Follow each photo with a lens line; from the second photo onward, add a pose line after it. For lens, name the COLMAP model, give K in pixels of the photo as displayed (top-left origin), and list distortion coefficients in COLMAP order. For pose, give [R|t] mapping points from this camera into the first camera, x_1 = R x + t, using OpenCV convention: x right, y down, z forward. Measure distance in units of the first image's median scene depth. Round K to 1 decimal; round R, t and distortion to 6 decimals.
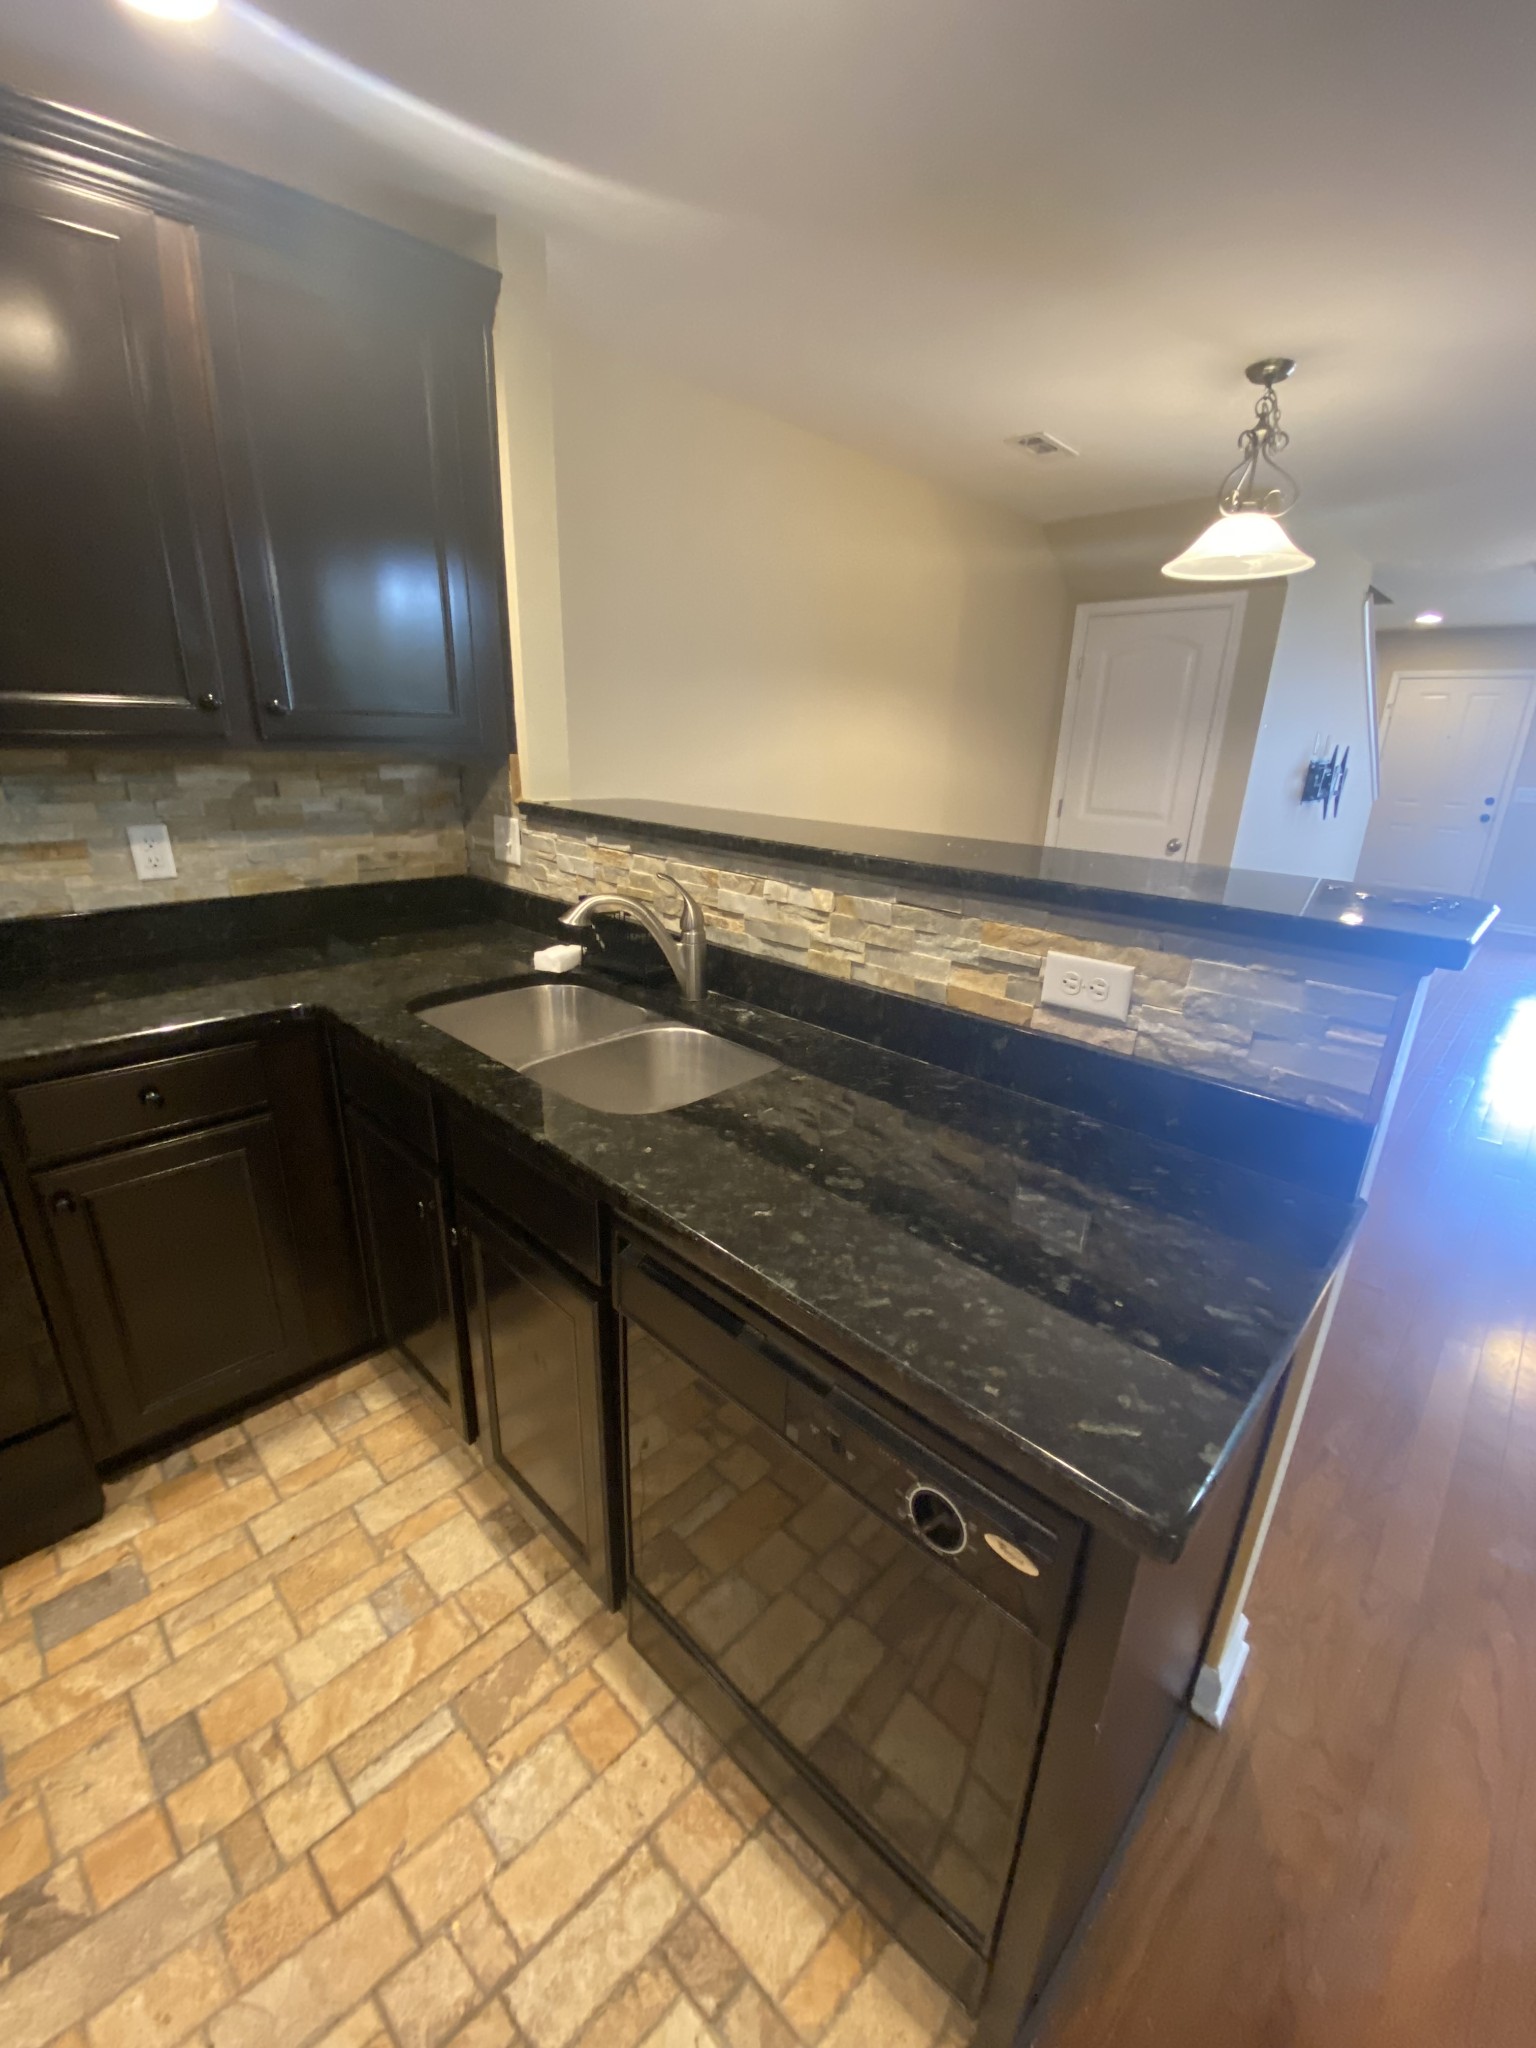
lens RADIAL K [[834.3, 0, 768.0], [0, 834.3, 1024.0], [0, 0, 1]] dist [0.000569, 0.000029]
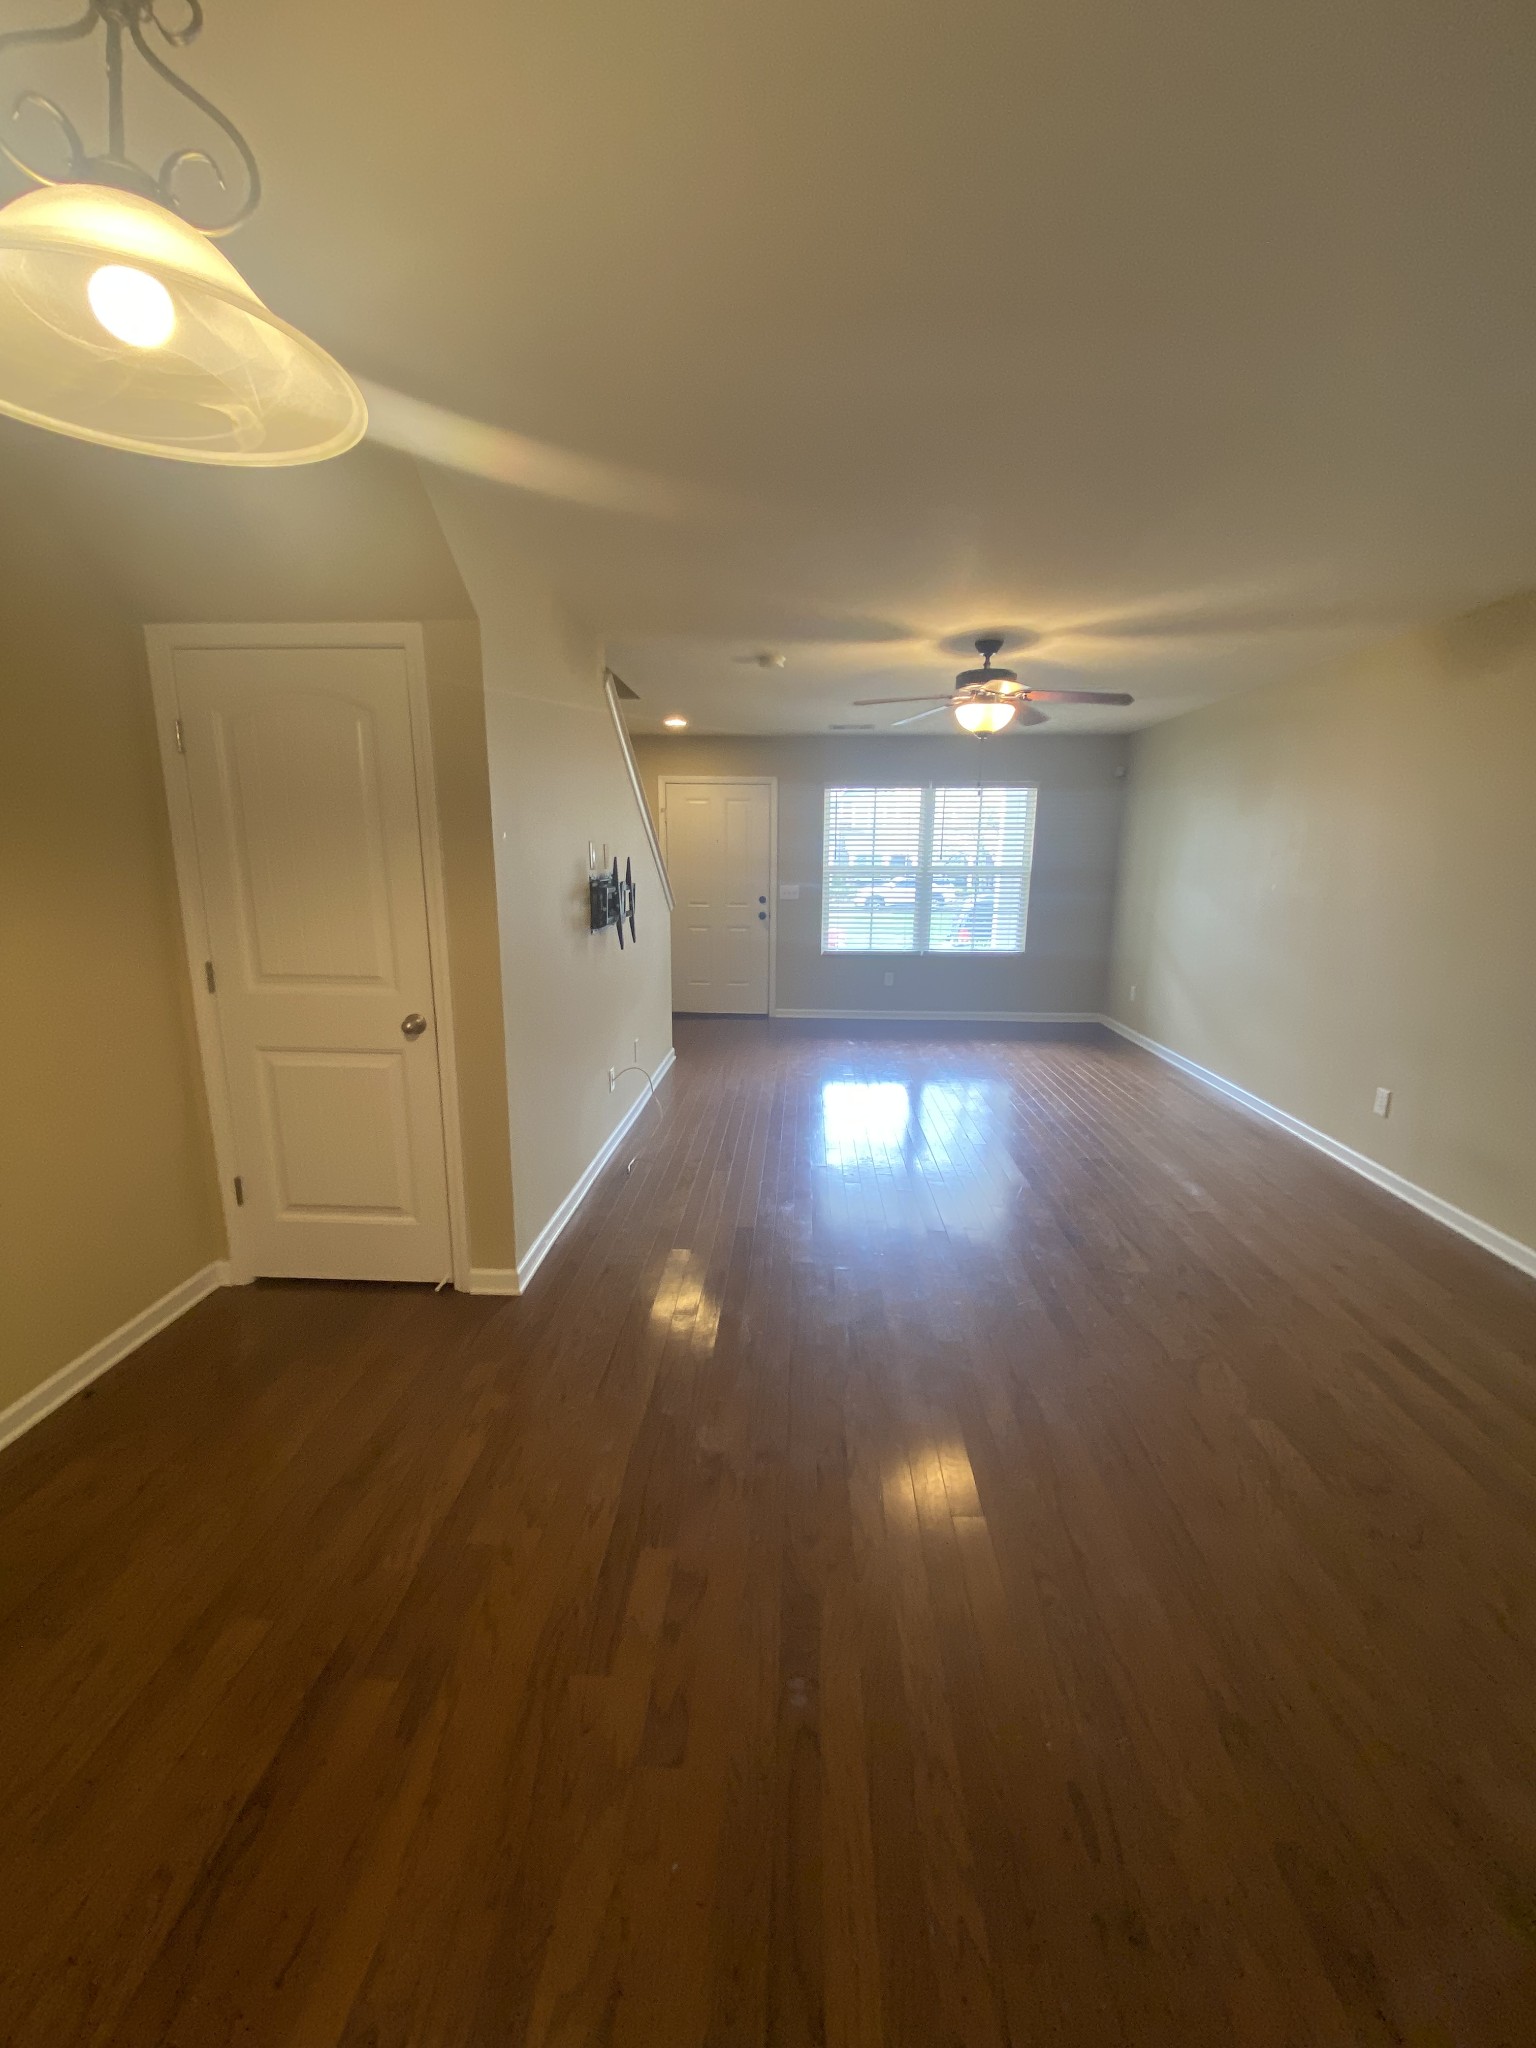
lens RADIAL K [[834.3, 0, 768.0], [0, 834.3, 1024.0], [0, 0, 1]] dist [0.000569, 0.000029]
pose [[0.748701, -0.153553, 0.644879, 0.245180], [0.224779, 0.973977, -0.029052, -0.118645], [-0.623636, 0.166706, 0.763733, 0.318419]]
